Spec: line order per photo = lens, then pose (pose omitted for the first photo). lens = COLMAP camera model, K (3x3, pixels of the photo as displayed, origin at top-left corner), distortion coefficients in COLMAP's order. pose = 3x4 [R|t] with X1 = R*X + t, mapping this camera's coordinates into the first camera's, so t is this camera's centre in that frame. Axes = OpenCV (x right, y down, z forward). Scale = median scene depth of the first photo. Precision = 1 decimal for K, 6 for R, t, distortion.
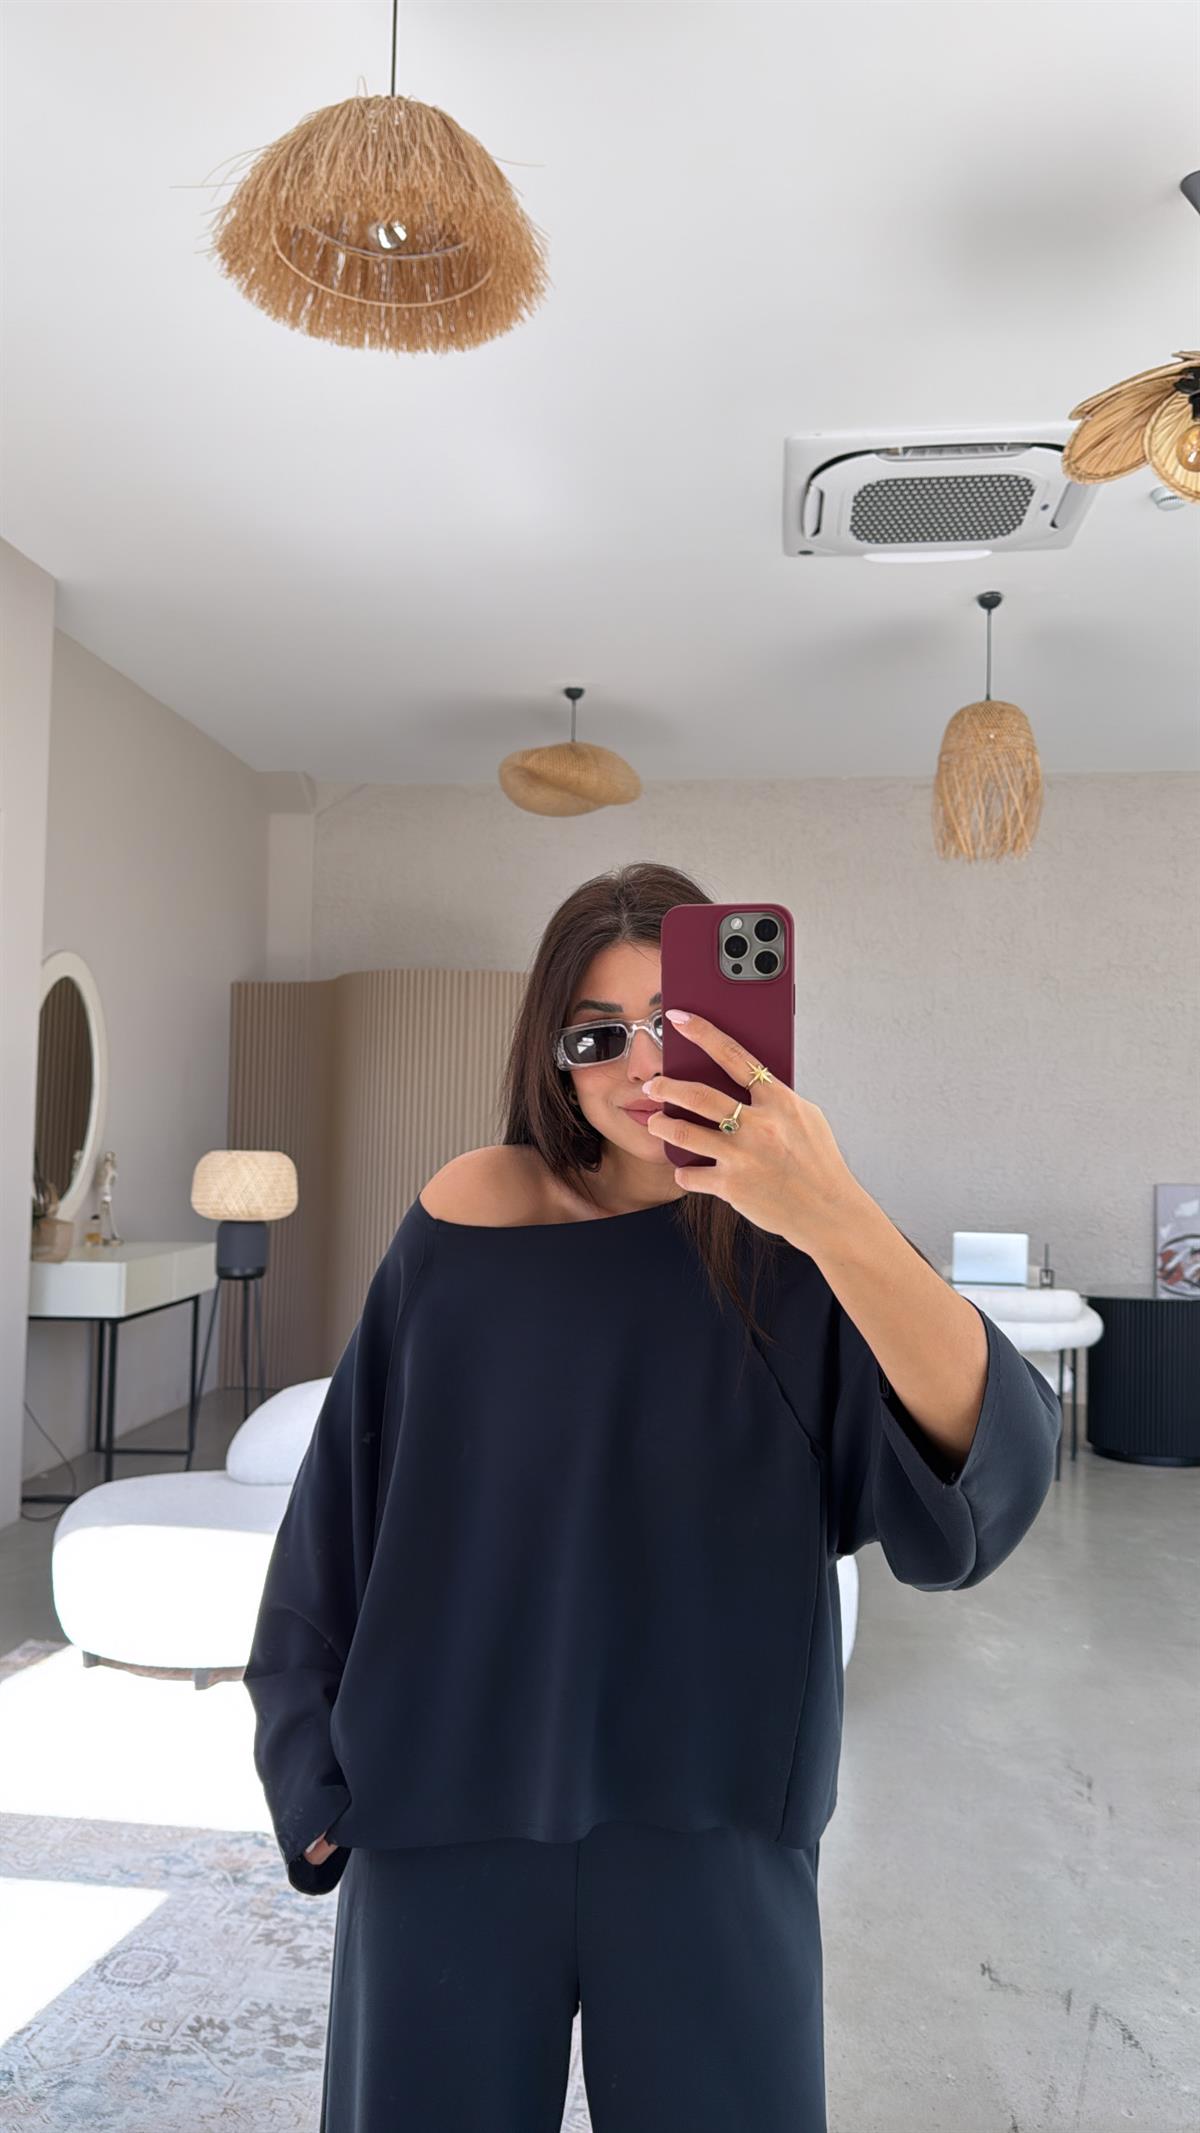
lens RADIAL K [[1461.6, 0, 596.5], [0, 1461.6, 1052.3], [0, 0, 1]] dist [-0.000681, 0.002136]
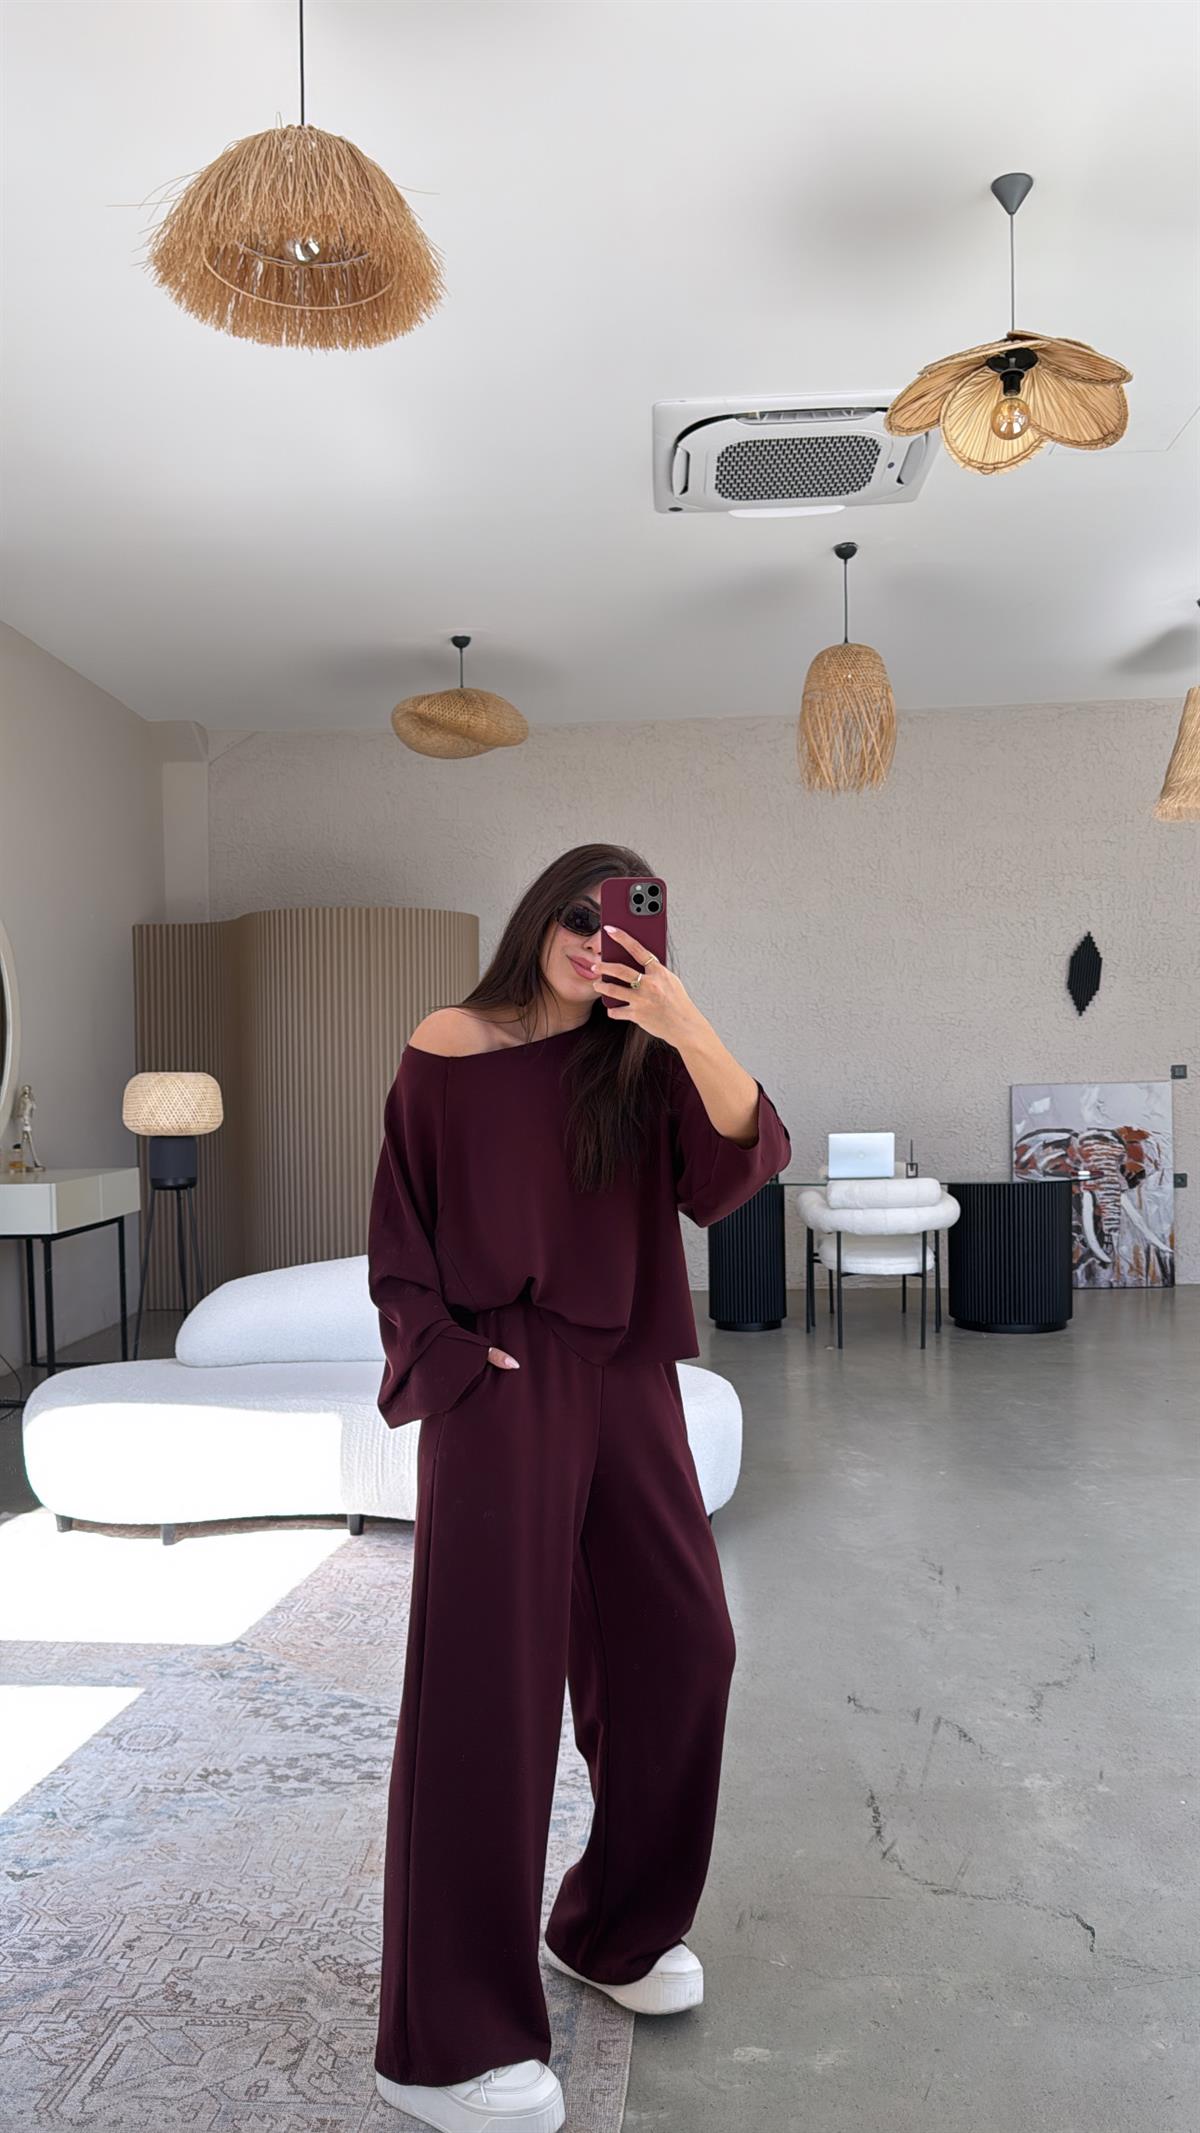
lens RADIAL K [[1461.6, 0, 596.5], [0, 1461.6, 1052.3], [0, 0, 1]] dist [-0.000681, 0.002136]
pose [[0.996610, -0.033827, 0.074990, -0.019065], [0.030865, 0.998710, 0.040312, 0.029439], [-0.076257, -0.037861, 0.996369, -0.173799]]
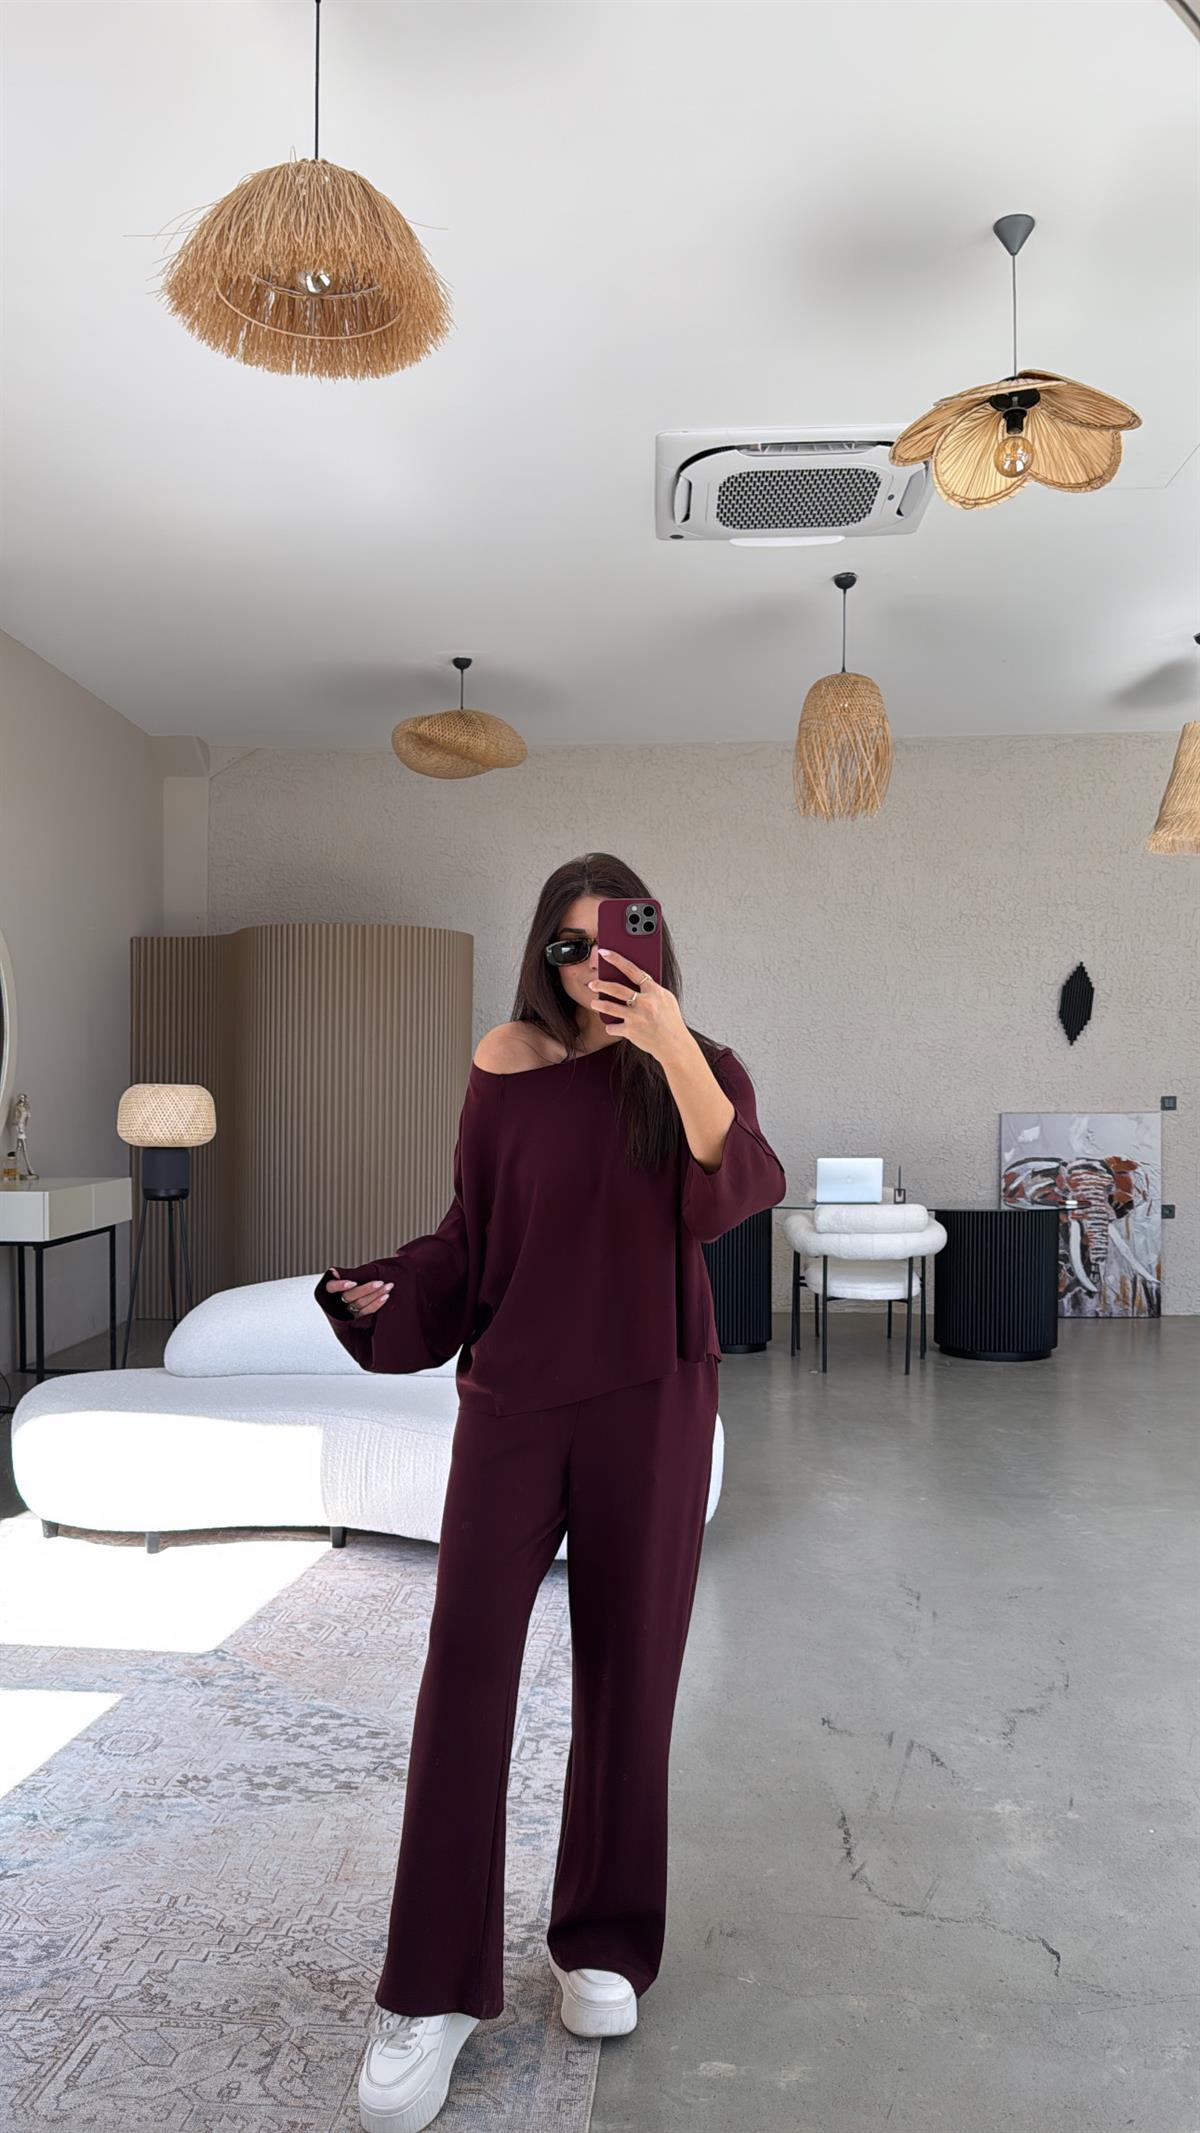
lens RADIAL K [[1460.0, 0, 580.8], [0, 1460.0, 1060.2], [0, 0, 1]] dist [-0.000590, 0.003365]
pose [[0.997518, -0.012704, 0.069259, -0.017529], [0.010412, 0.999389, 0.033357, 0.025277], [-0.069641, -0.032553, 0.997041, -0.187451]]
